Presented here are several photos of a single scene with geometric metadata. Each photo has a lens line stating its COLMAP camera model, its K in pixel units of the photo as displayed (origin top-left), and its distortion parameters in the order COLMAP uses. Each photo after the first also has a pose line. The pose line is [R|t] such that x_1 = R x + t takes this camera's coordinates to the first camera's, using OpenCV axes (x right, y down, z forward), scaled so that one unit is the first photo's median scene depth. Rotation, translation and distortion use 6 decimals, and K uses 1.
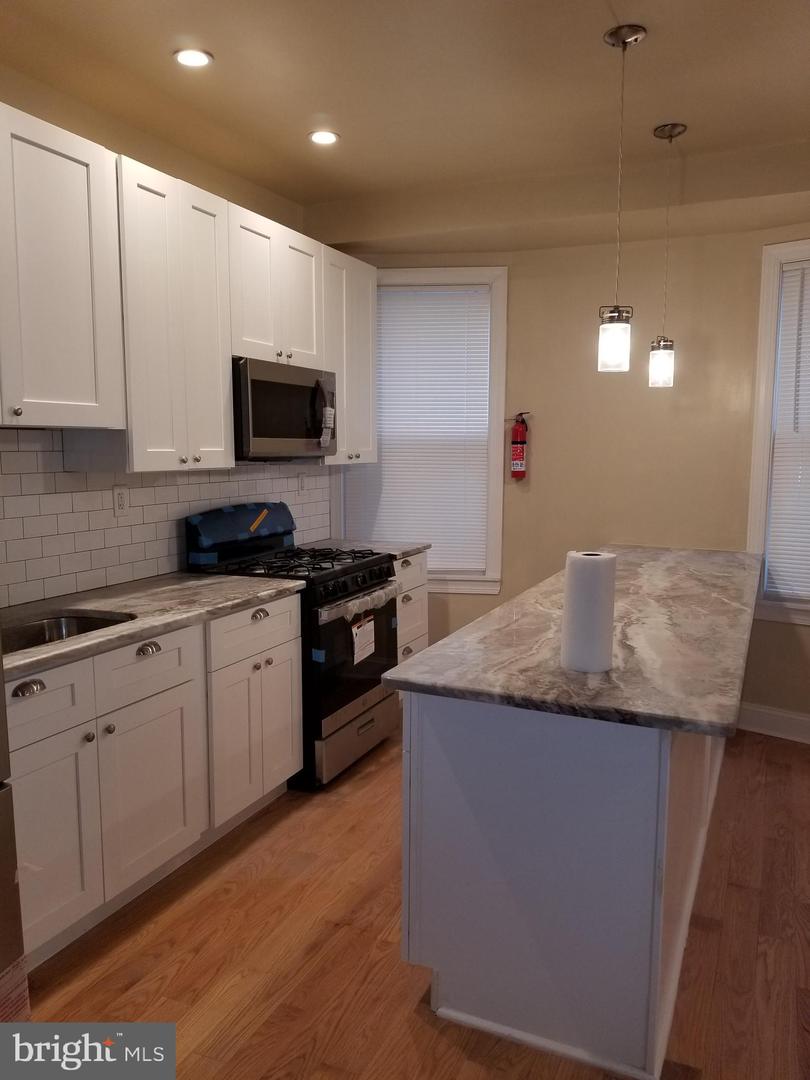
lens RADIAL K [[834.3, 0, 405.8], [0, 834.3, 556.2], [0, 0, 1]] dist [0.006288, -0.008153]
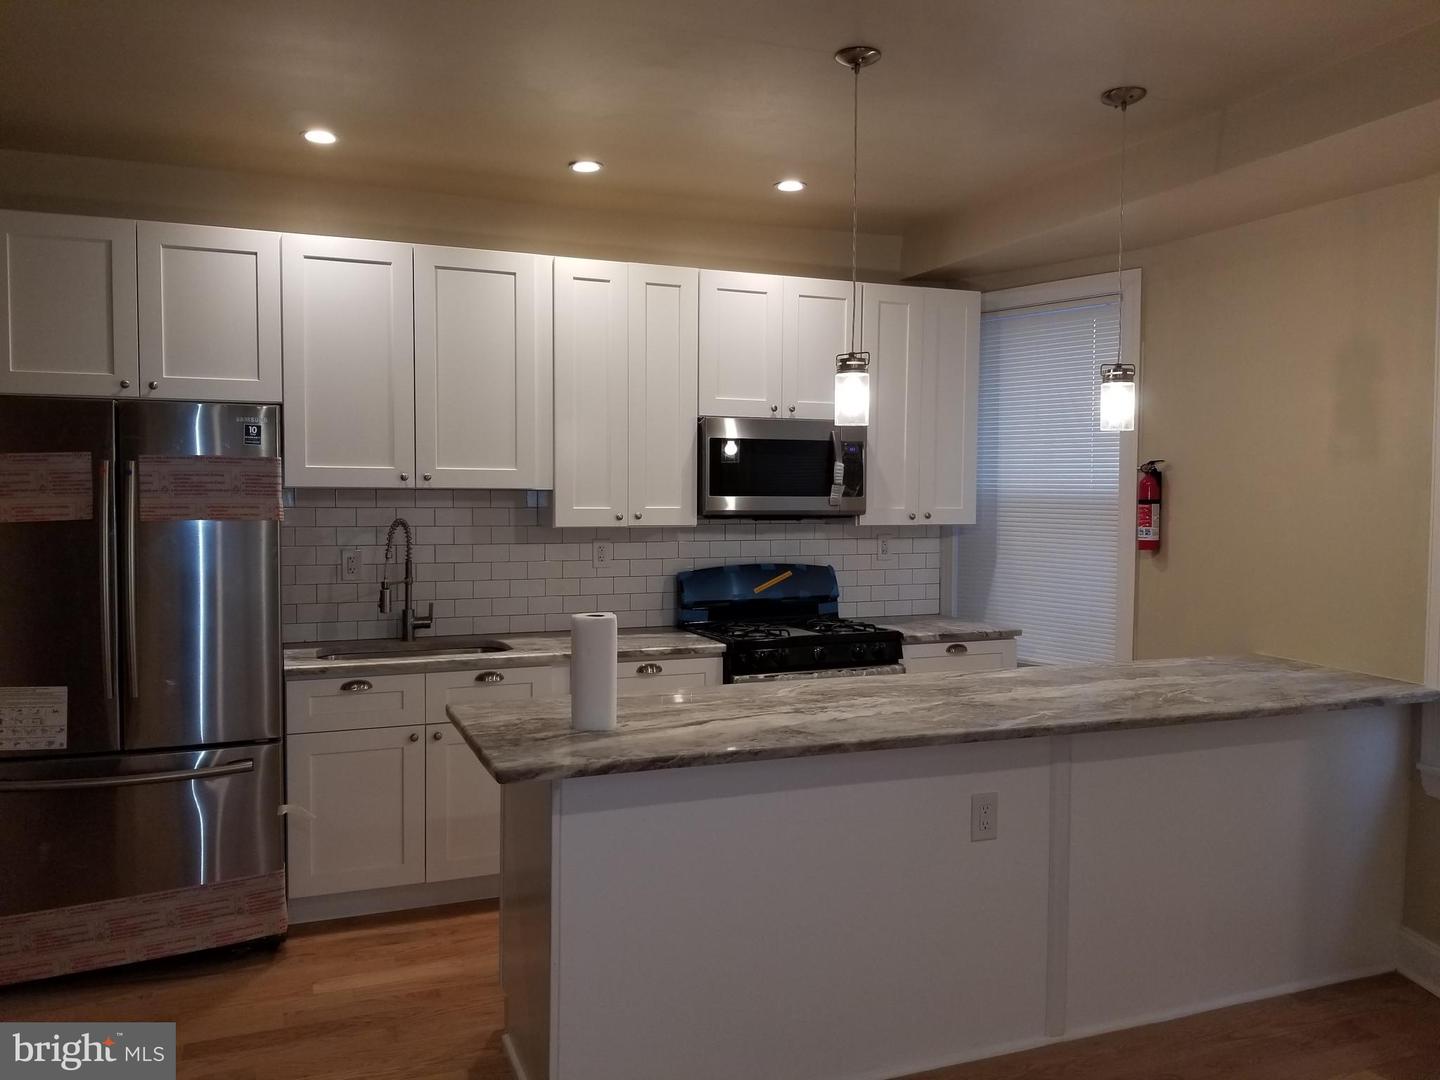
lens RADIAL K [[1112.4, 0, 720.0], [0, 1112.4, 540.0], [0, 0, 1]] dist [0.006288, -0.008153]
pose [[0.718111, 0.031601, -0.695211, 0.706146], [-0.095216, 0.994036, -0.053168, -0.019808], [0.689384, 0.104376, 0.716837, 0.062834]]
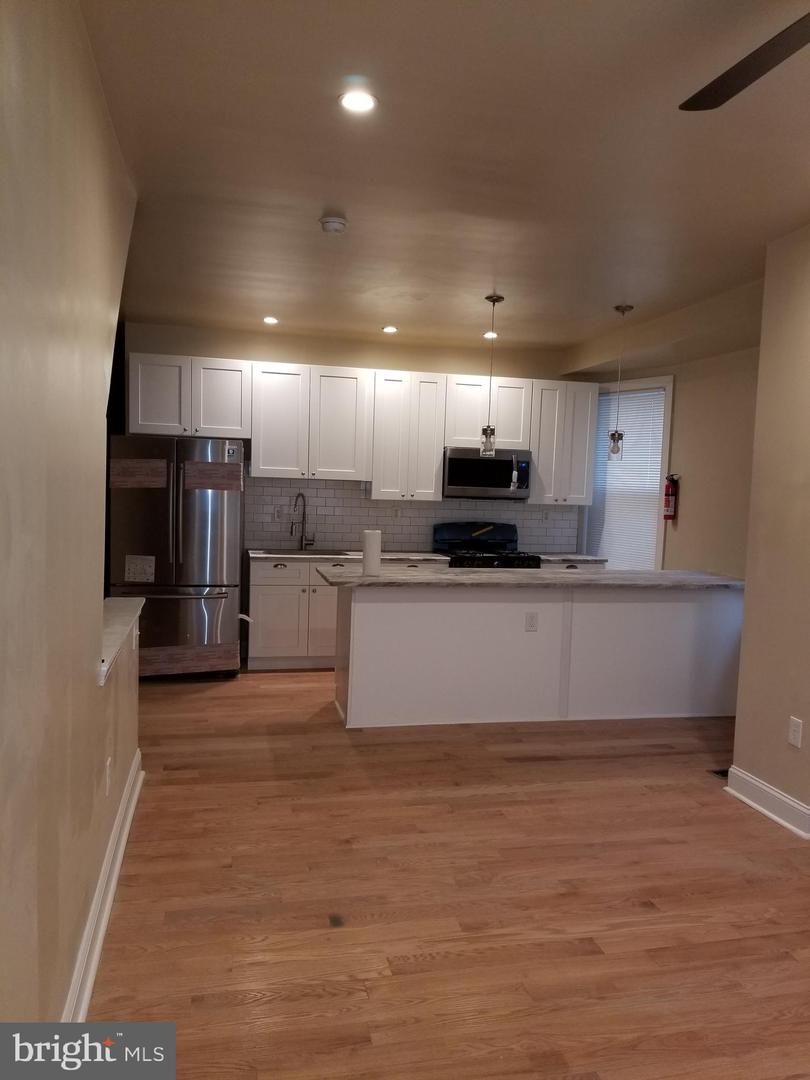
lens RADIAL K [[834.3, 0, 405.8], [0, 834.3, 556.2], [0, 0, 1]] dist [0.006288, -0.008153]
pose [[0.598869, 0.086307, -0.796183, 1.308158], [-0.135590, 0.990750, 0.005411, 0.027239], [0.789285, 0.104714, 0.605032, -0.272734]]
